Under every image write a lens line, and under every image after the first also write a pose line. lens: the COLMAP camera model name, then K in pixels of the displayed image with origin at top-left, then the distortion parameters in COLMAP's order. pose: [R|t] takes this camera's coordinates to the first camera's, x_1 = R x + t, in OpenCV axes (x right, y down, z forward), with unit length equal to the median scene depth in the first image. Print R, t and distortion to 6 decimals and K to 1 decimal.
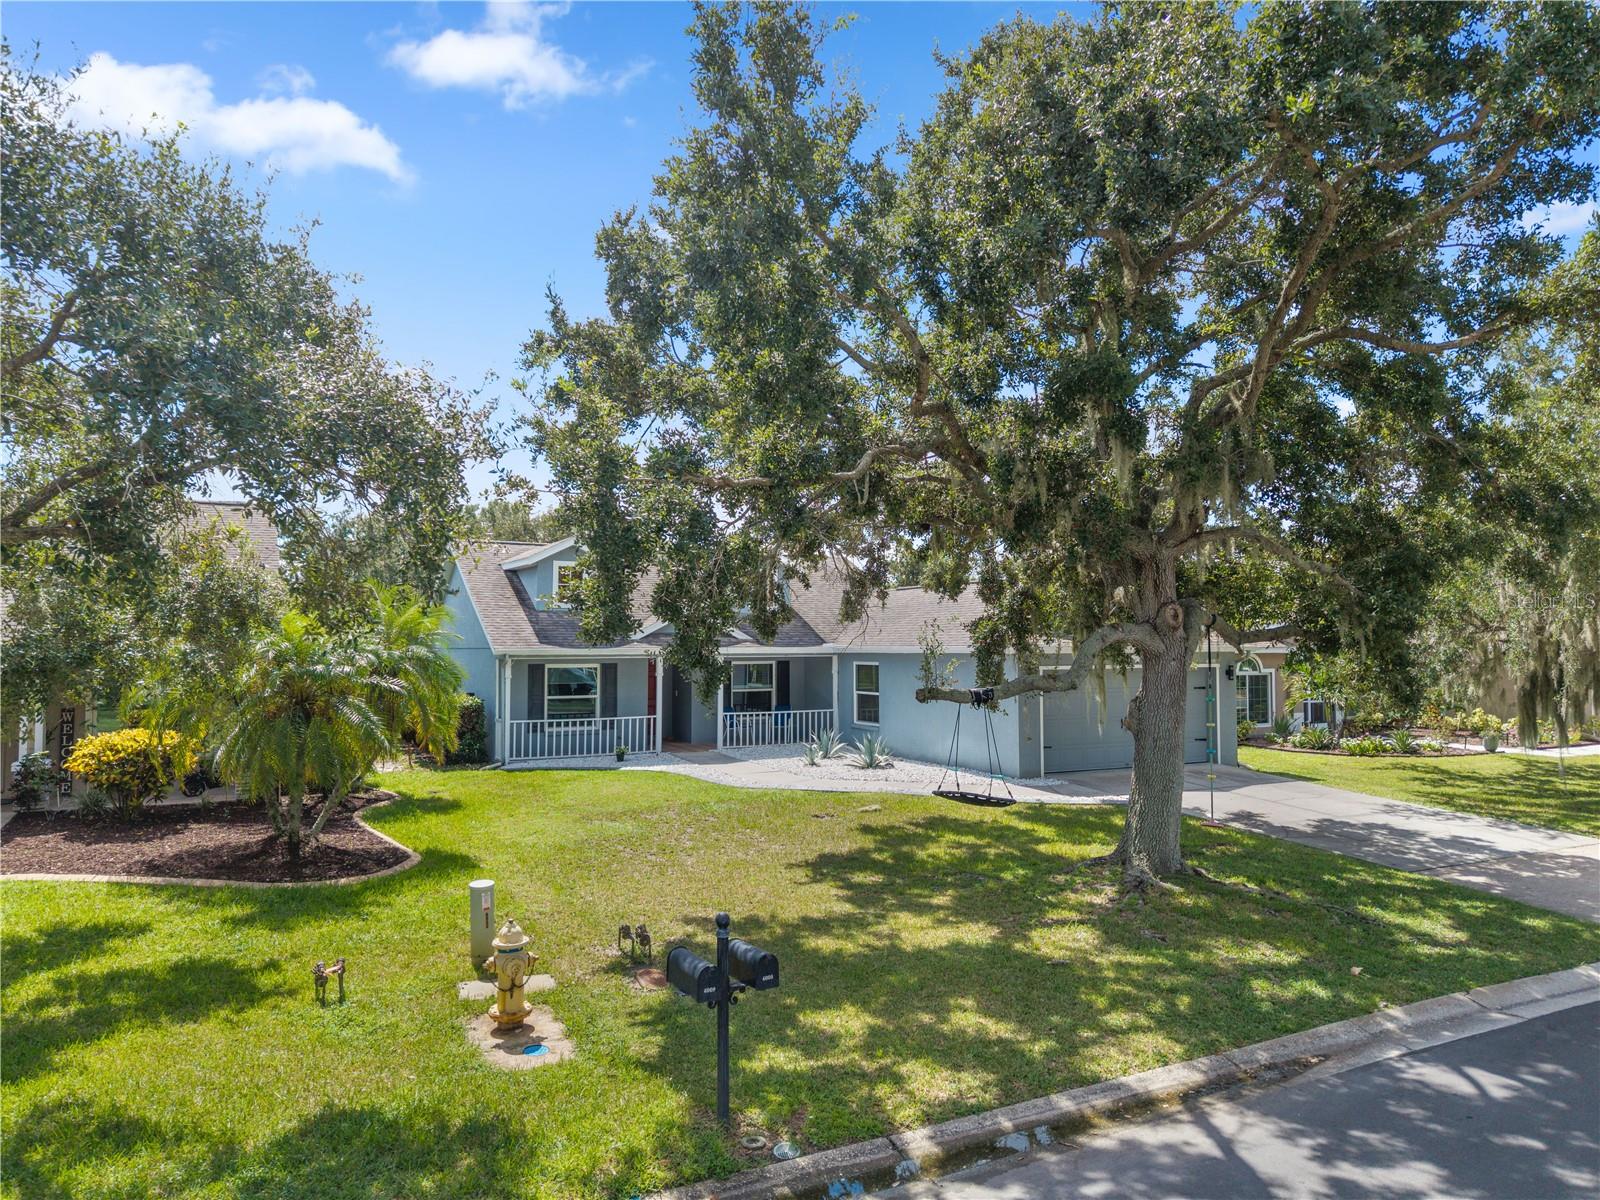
lens RADIAL K [[1108.6, 0, 810.1], [0, 1108.6, 600.9], [0, 0, 1]] dist [0.033268, -0.022432]
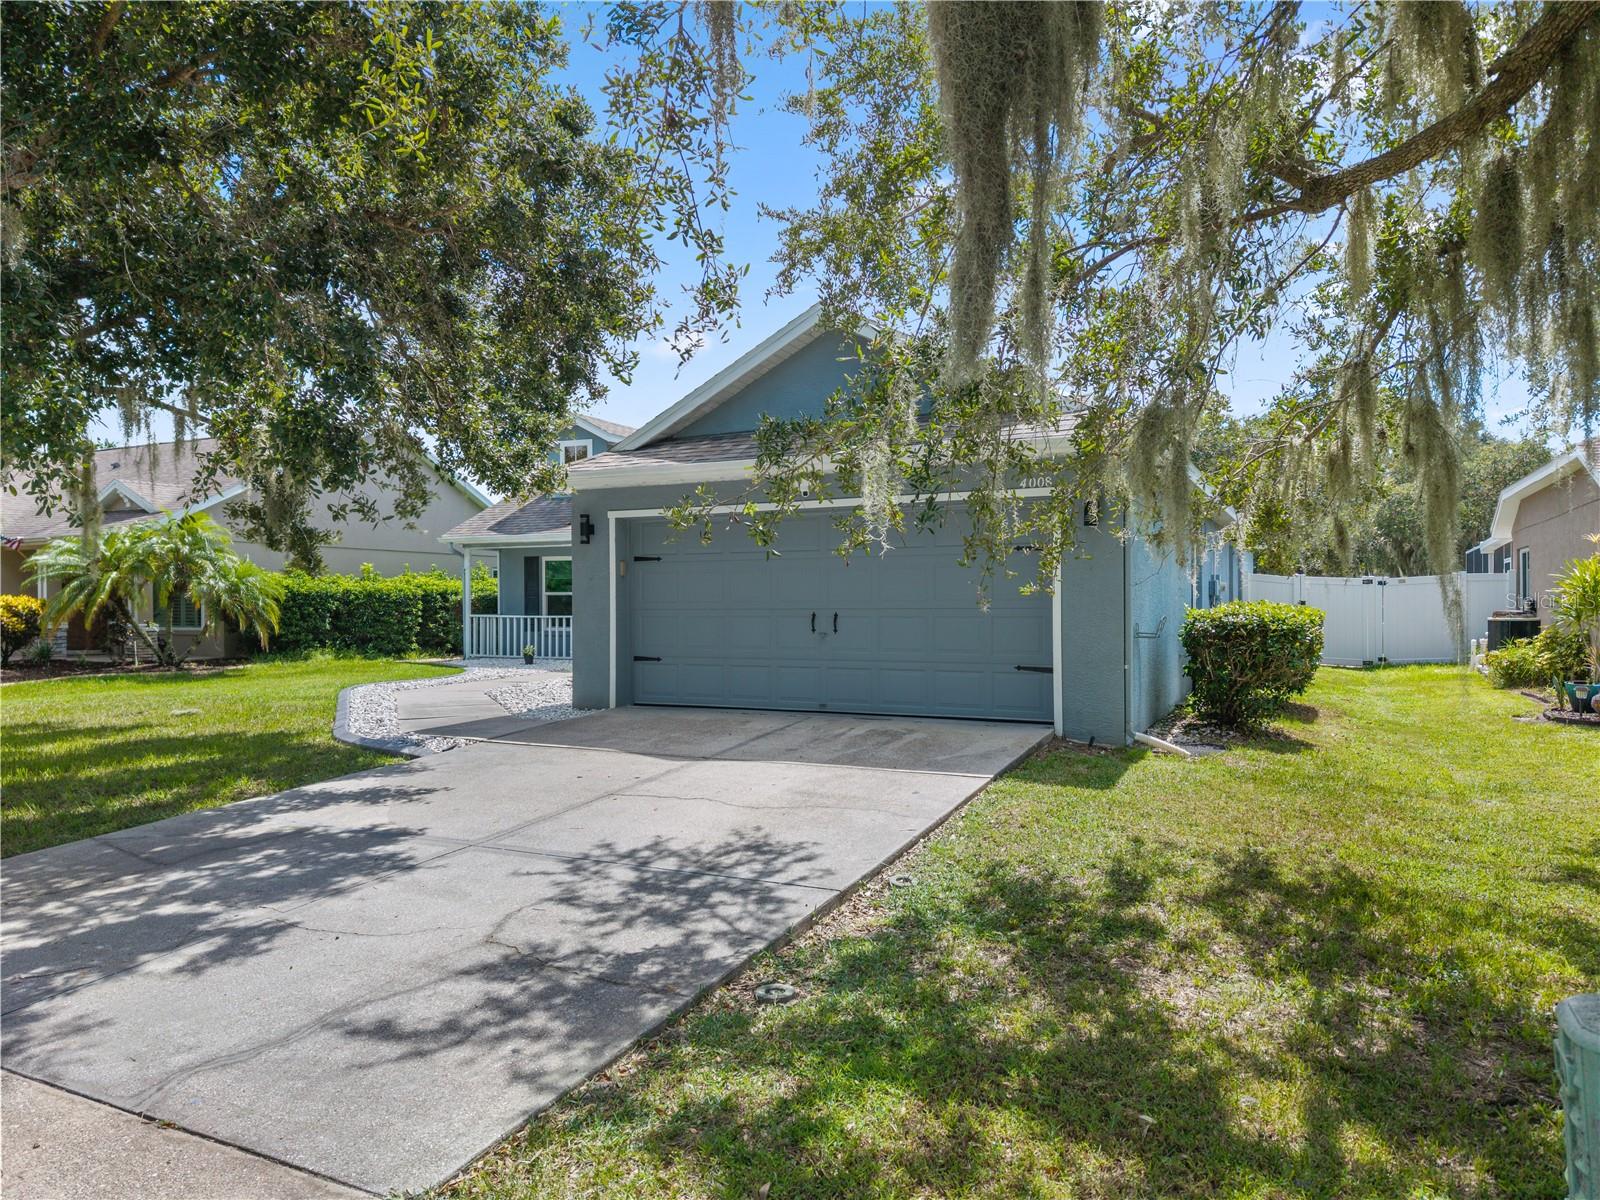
lens RADIAL K [[1108.6, 0, 806.0], [0, 1108.6, 596.9], [0, 0, 1]] dist [0.033268, -0.022432]
pose [[0.582004, -0.002888, -0.813181, 0.613294], [0.026889, 0.999515, 0.015695, 0.081109], [0.812741, -0.031000, 0.581800, 0.646693]]
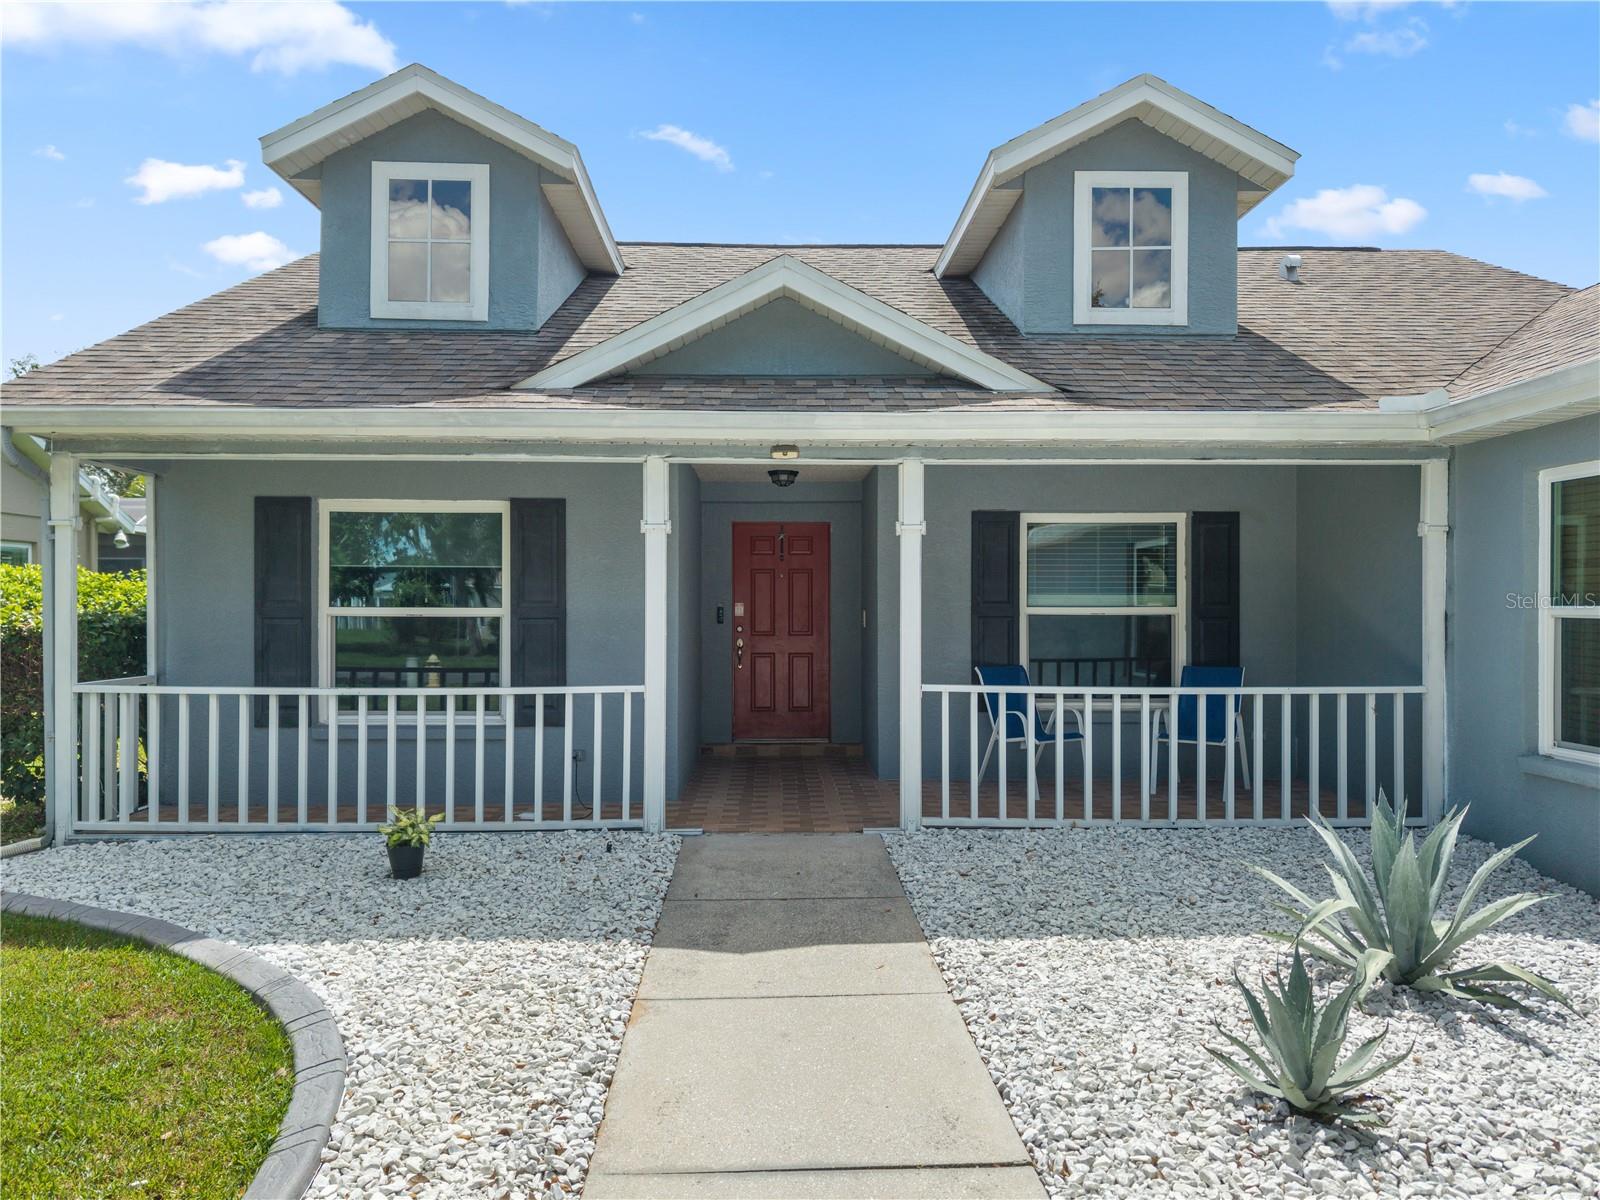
lens RADIAL K [[1108.6, 0, 799.1], [0, 1108.6, 598.1], [0, 0, 1]] dist [0.033268, -0.022432]
pose [[0.895871, 0.001751, -0.444311, 0.007749], [0.011142, 0.999589, 0.026405, 0.076771], [0.444175, -0.028606, 0.895483, 0.787239]]
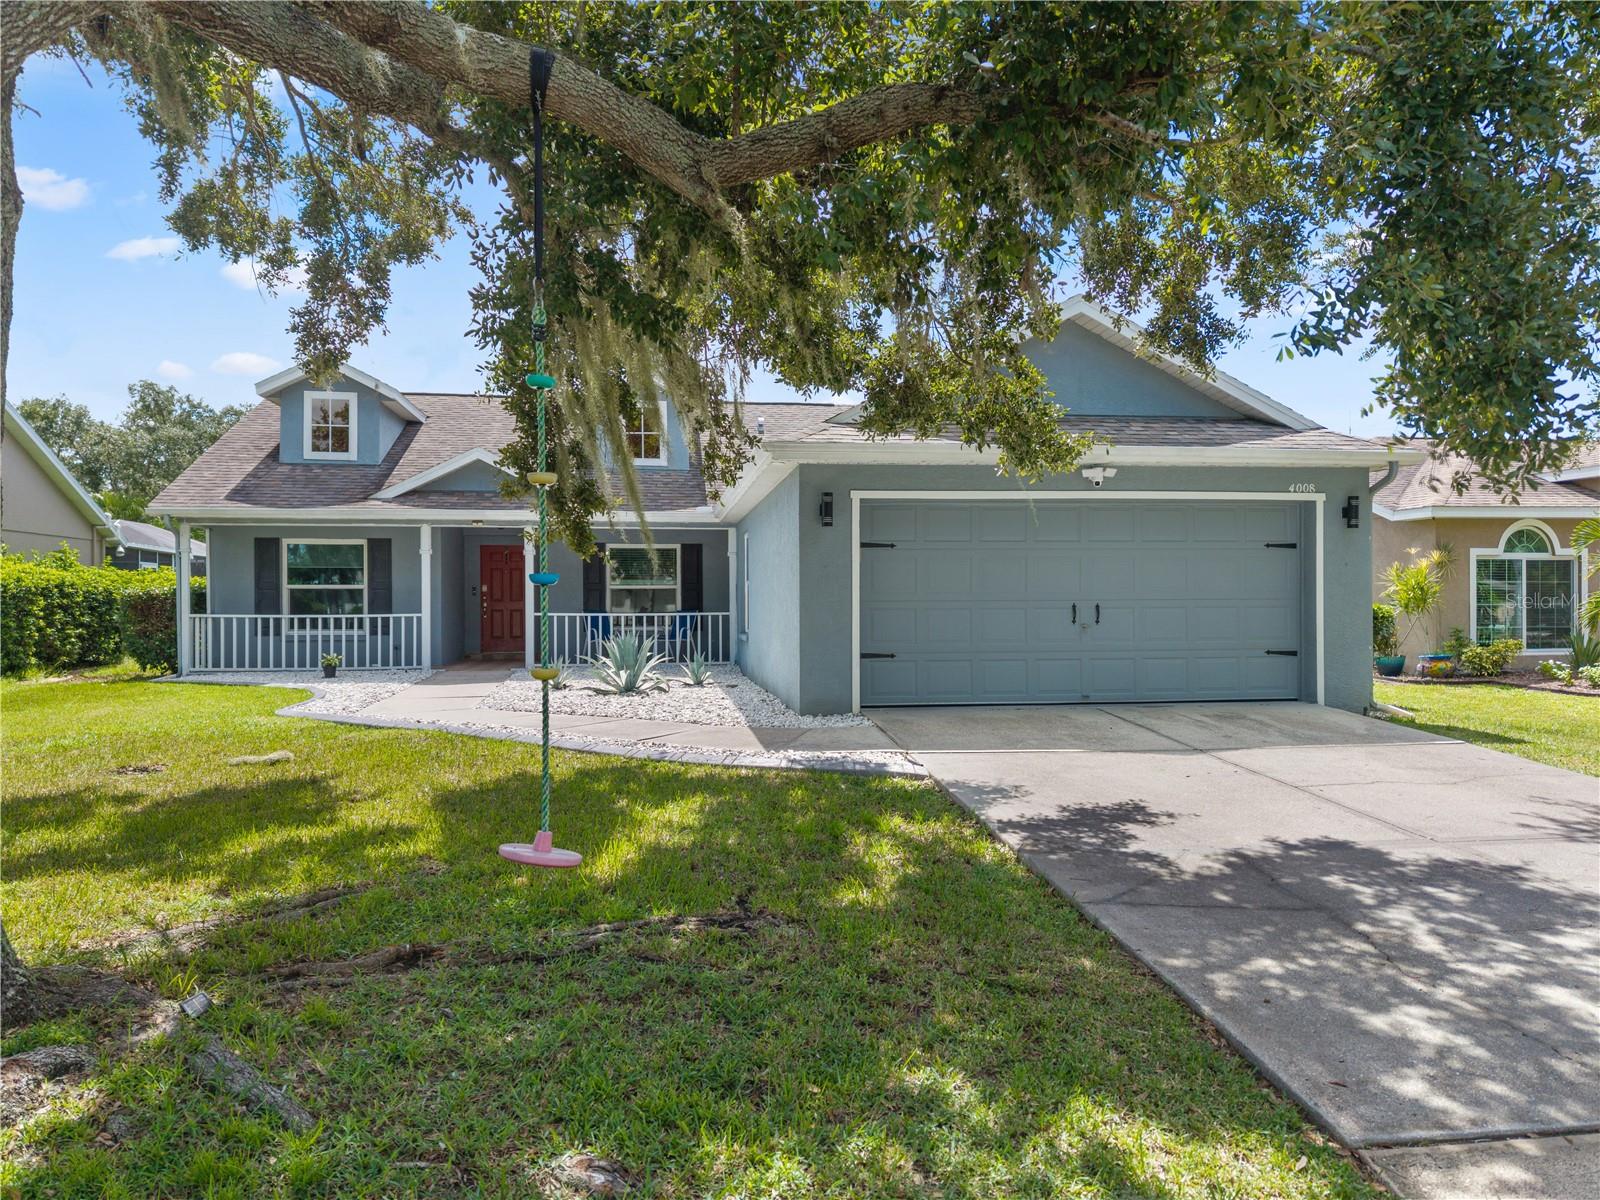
lens RADIAL K [[1108.6, 0, 794.8], [0, 1108.6, 599.8], [0, 0, 1]] dist [0.033268, -0.022432]
pose [[0.939091, -0.001805, -0.343663, 0.300100], [0.012947, 0.999462, 0.030127, 0.078063], [0.343424, -0.032742, 0.938610, 0.452948]]
